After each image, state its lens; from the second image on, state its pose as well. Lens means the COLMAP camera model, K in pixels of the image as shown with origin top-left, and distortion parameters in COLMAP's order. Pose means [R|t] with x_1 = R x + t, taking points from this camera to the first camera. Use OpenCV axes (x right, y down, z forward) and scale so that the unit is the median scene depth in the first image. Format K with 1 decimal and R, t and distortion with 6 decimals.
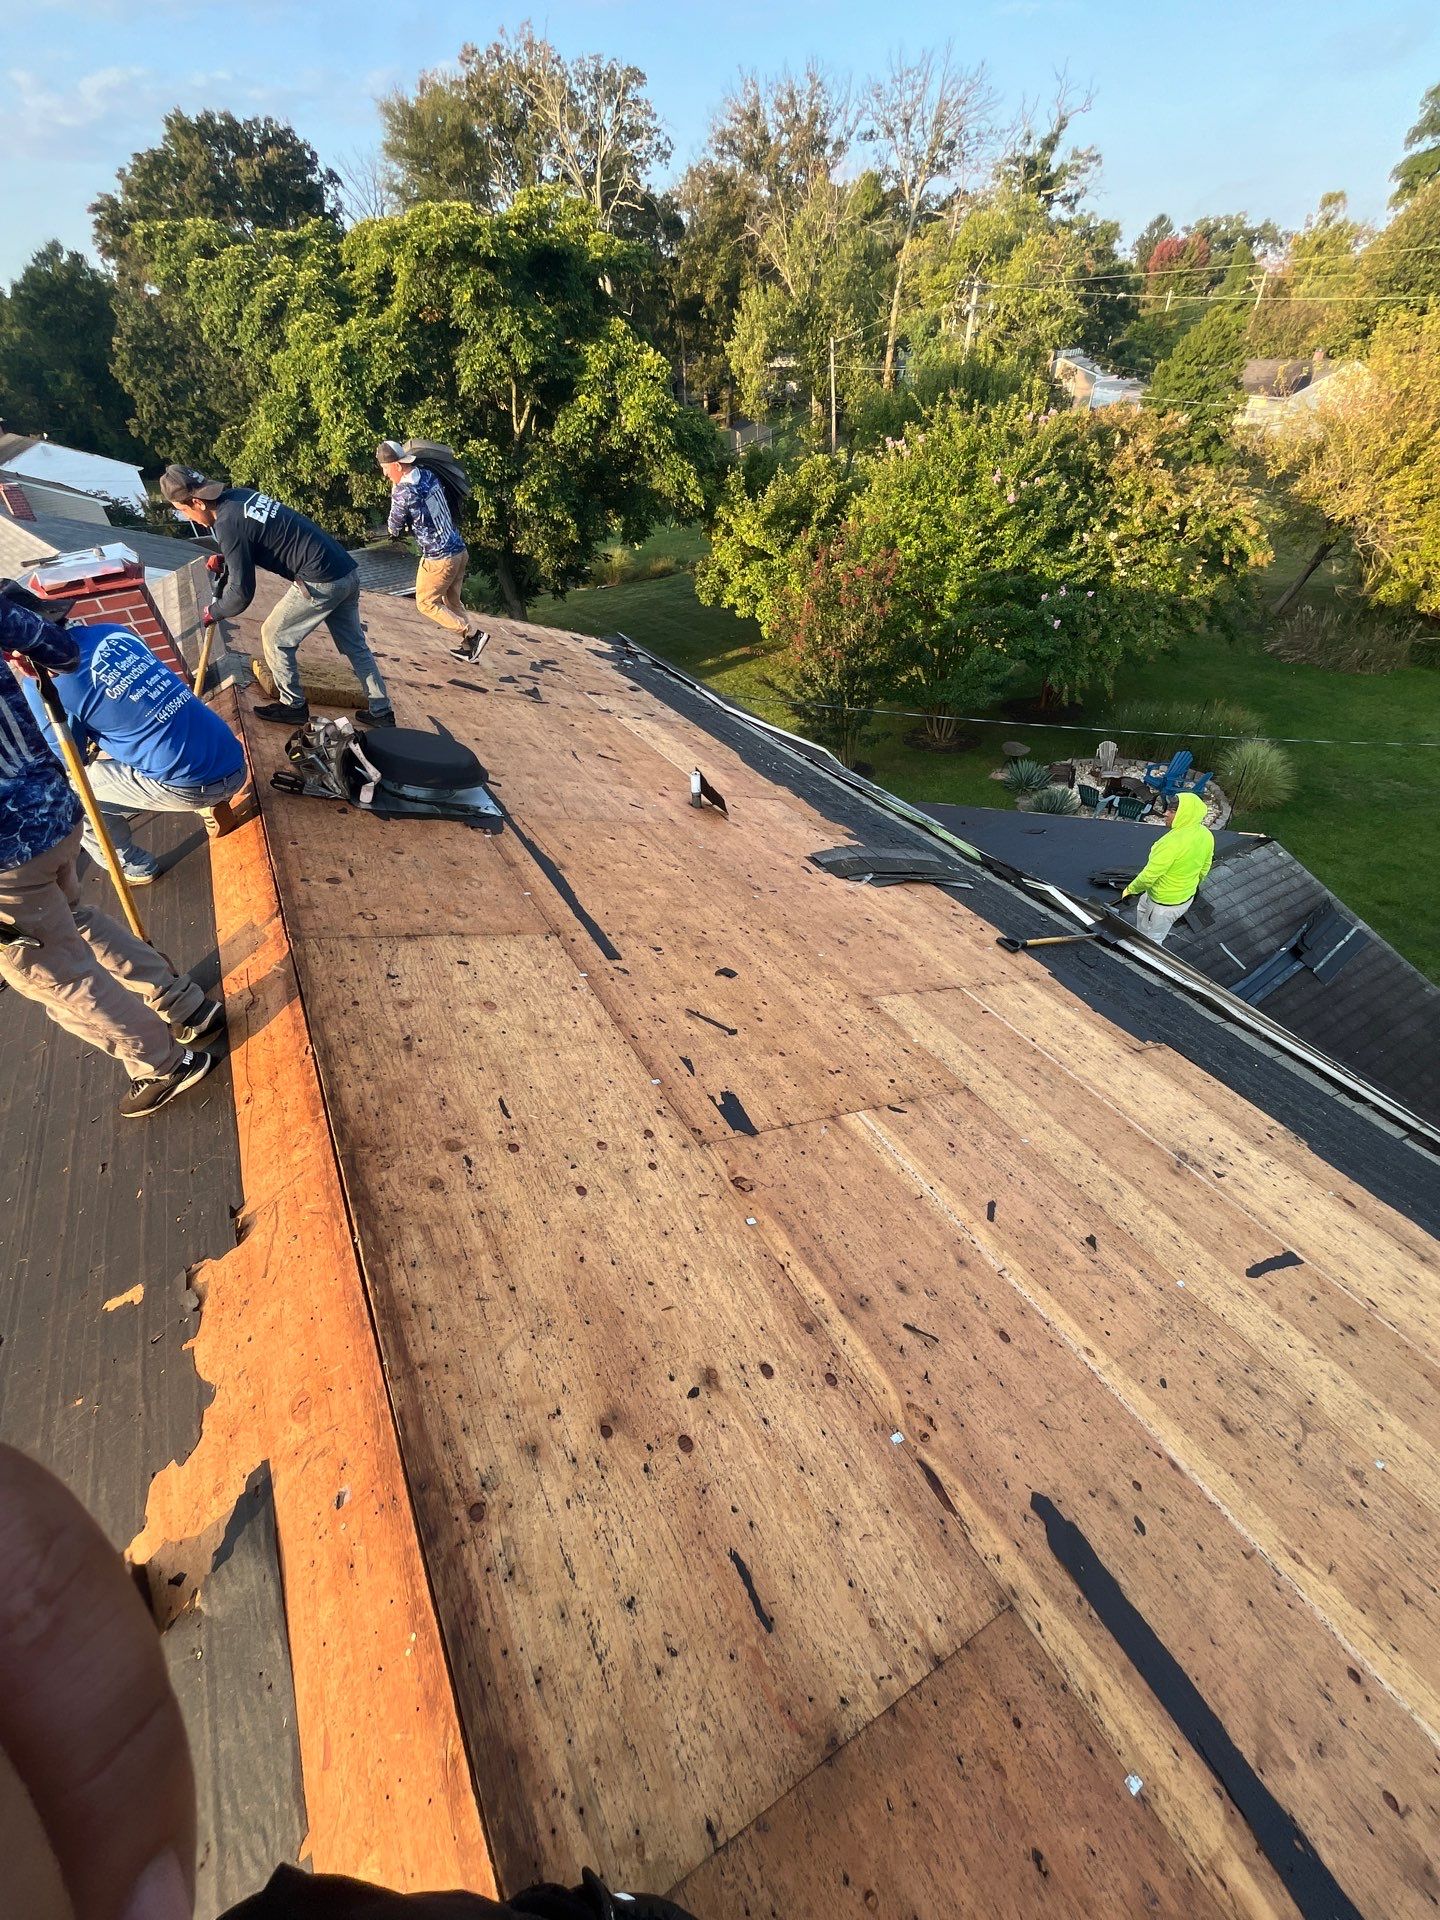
lens RADIAL K [[773.0, 0, 723.2], [0, 773.0, 961.6], [0, 0, 1]] dist [-0.003236, -0.000326]
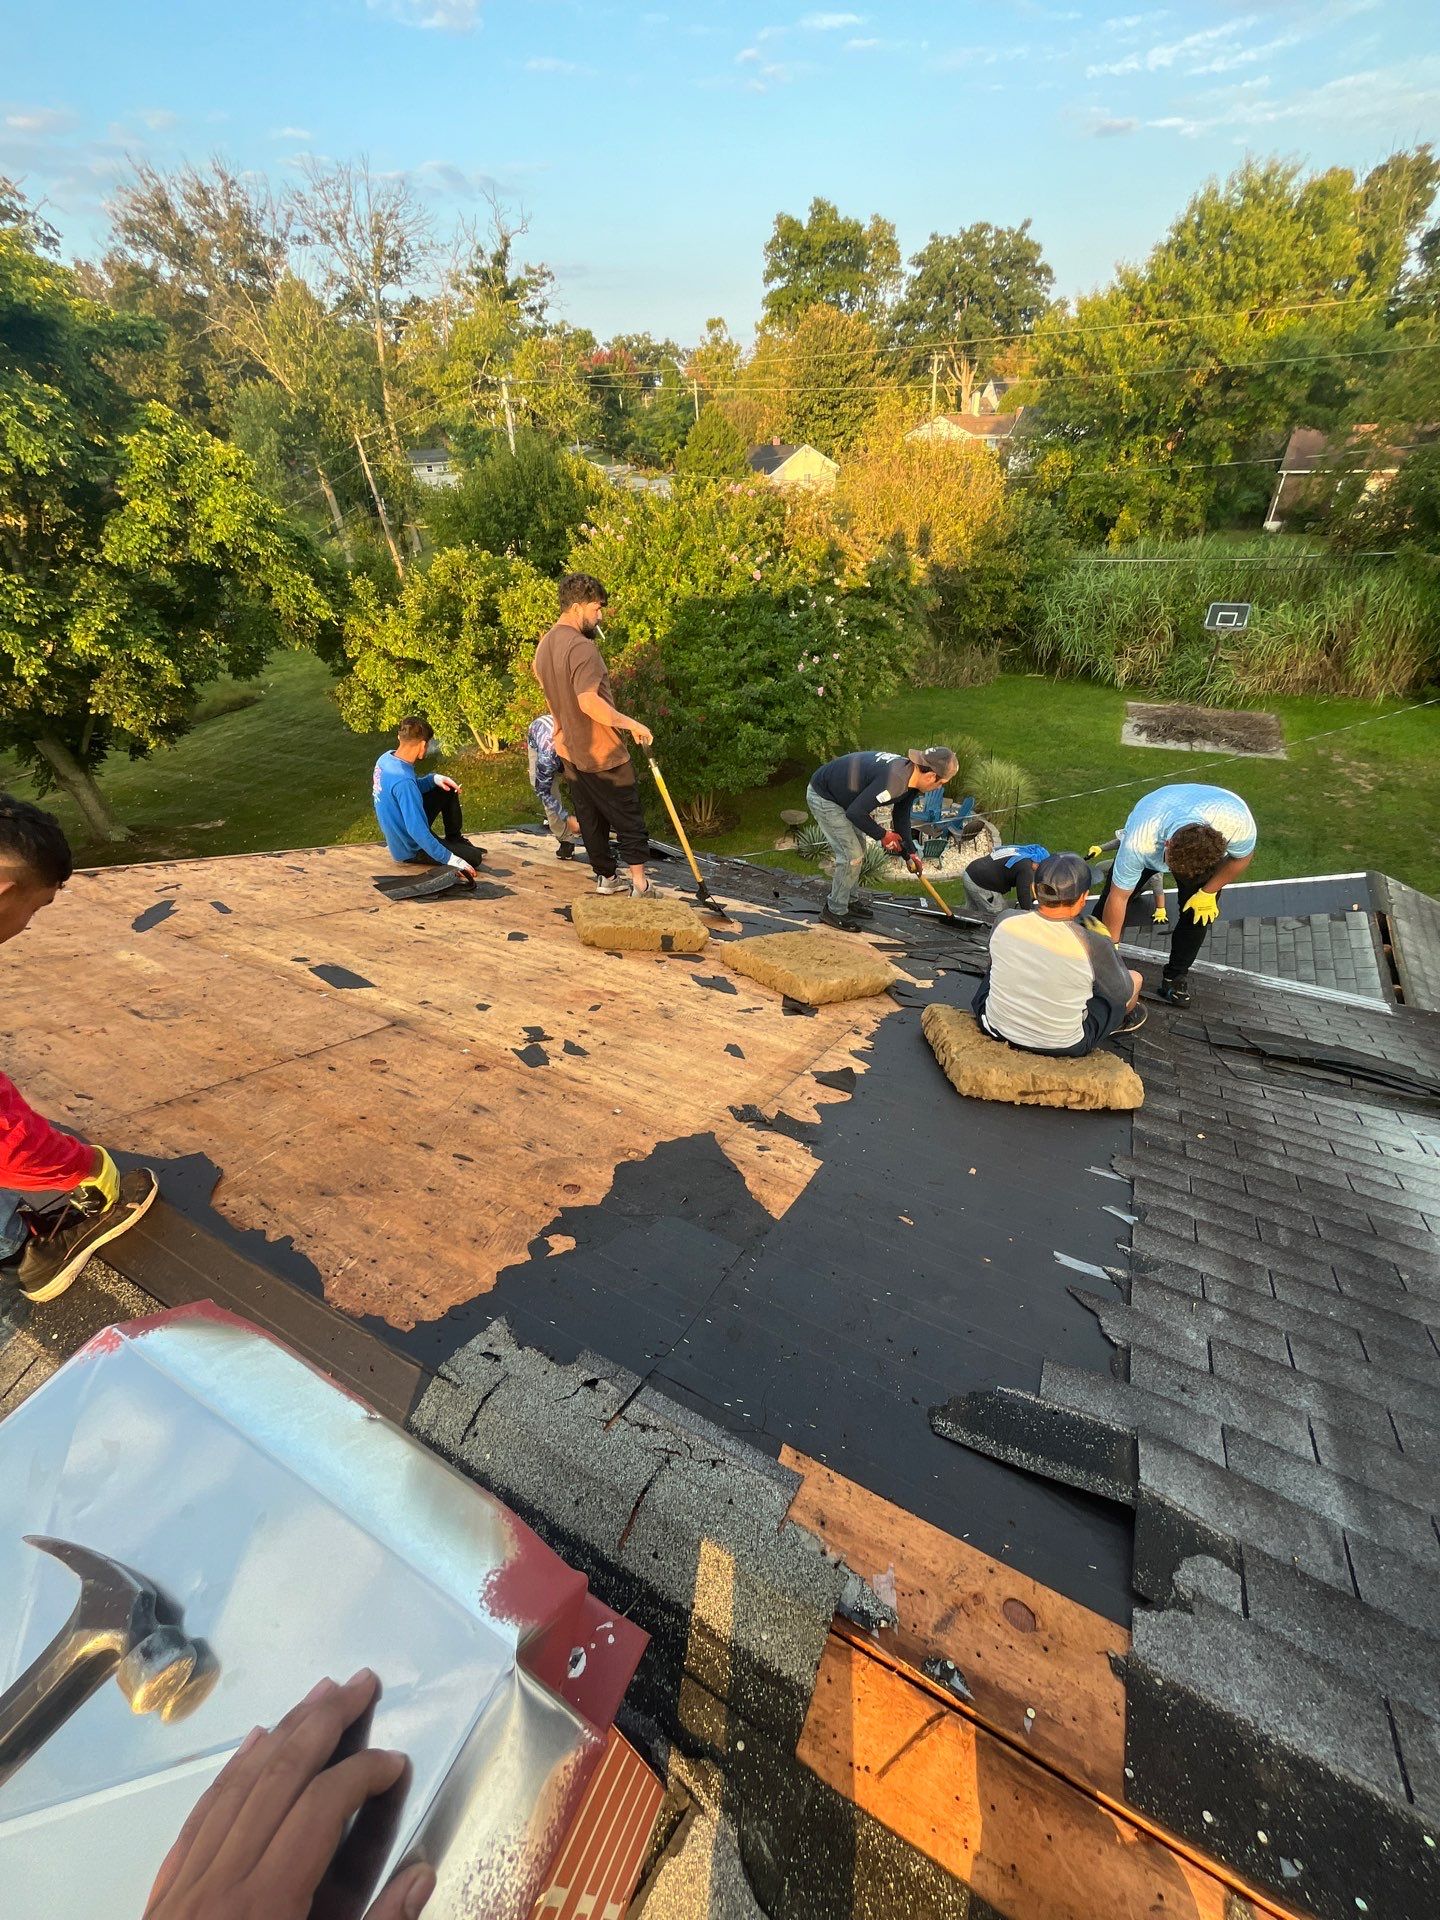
lens RADIAL K [[773.0, 0, 723.2], [0, 773.0, 961.6], [0, 0, 1]] dist [-0.003236, -0.000326]
pose [[0.852014, -0.306863, 0.424154, -0.060592], [0.341727, 0.939777, -0.006537, -0.047451], [-0.396604, 0.150515, 0.905566, 0.068376]]
